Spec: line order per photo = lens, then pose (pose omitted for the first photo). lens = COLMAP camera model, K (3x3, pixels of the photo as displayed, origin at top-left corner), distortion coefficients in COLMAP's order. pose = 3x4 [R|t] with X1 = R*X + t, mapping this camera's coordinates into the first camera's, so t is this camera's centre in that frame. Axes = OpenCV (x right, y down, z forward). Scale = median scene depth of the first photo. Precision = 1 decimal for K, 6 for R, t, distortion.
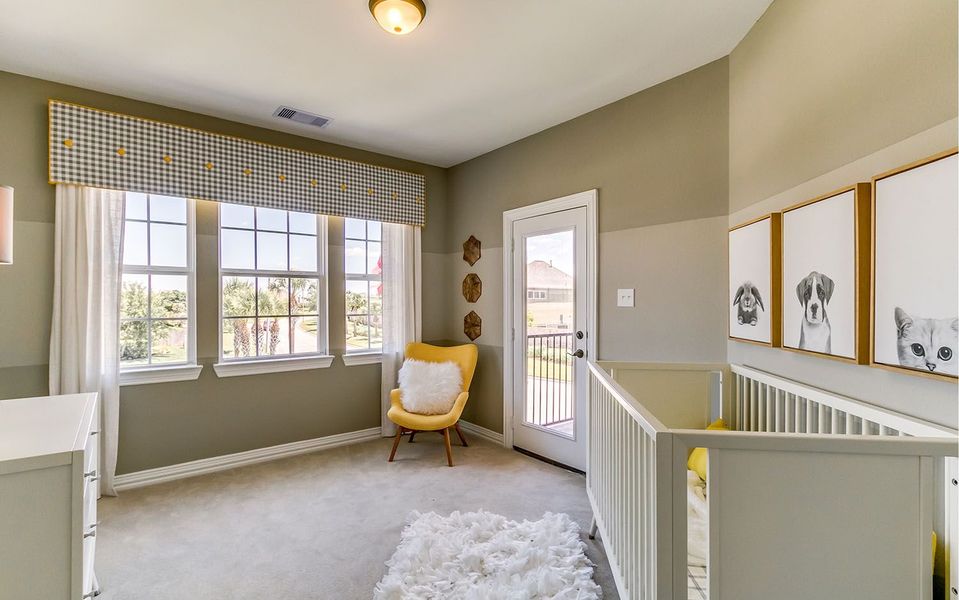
lens RADIAL K [[447.9, 0, 464.2], [0, 447.9, 304.4], [0, 0, 1]] dist [0.001214, -0.000352]
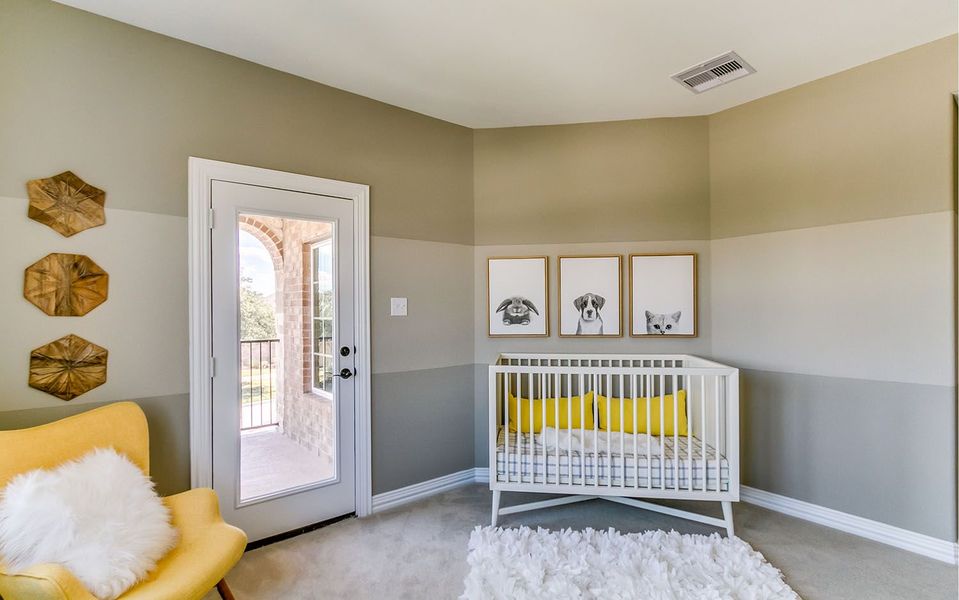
lens RADIAL K [[447.9, 0, 464.2], [0, 447.9, 304.4], [0, 0, 1]] dist [0.001214, -0.000352]
pose [[0.001814, 0.010812, 0.999940, -0.932375], [0.015613, 0.999819, -0.010839, -0.010090], [-0.999876, 0.015631, 0.001645, 1.251489]]
